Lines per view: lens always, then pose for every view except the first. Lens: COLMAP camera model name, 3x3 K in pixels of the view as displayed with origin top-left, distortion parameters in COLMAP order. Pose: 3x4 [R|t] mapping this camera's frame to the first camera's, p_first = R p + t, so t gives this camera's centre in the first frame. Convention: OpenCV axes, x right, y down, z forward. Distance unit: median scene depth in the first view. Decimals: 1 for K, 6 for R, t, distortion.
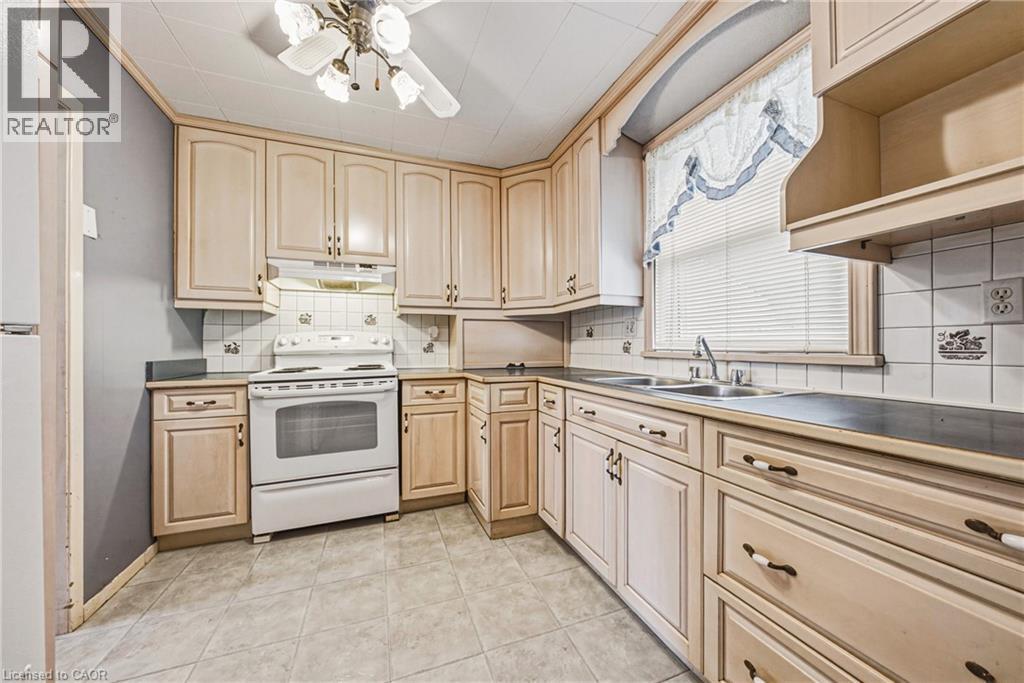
lens RADIAL K [[363.0, 0, 512.0], [0, 363.0, 341.5], [0, 0, 1]] dist [0.000128, -0.000071]
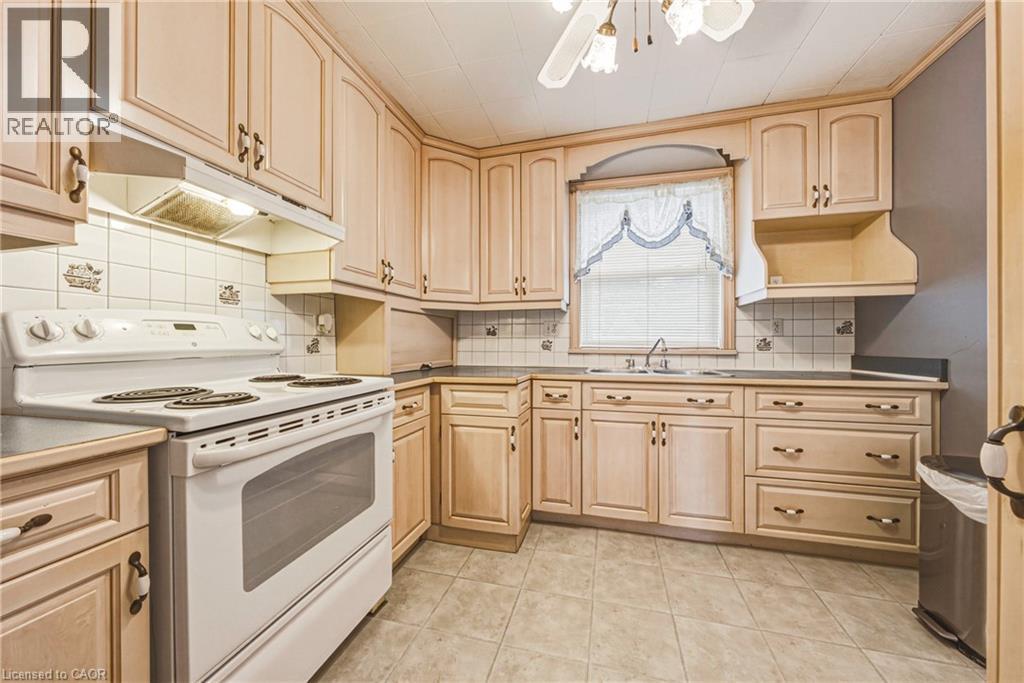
lens RADIAL K [[363.0, 0, 512.0], [0, 363.0, 341.5], [0, 0, 1]] dist [0.000128, -0.000071]
pose [[0.584240, 0.008873, 0.811532, -0.819052], [-0.013608, 0.999907, -0.001136, 0.007321], [-0.811467, -0.010380, 0.584306, 0.474015]]
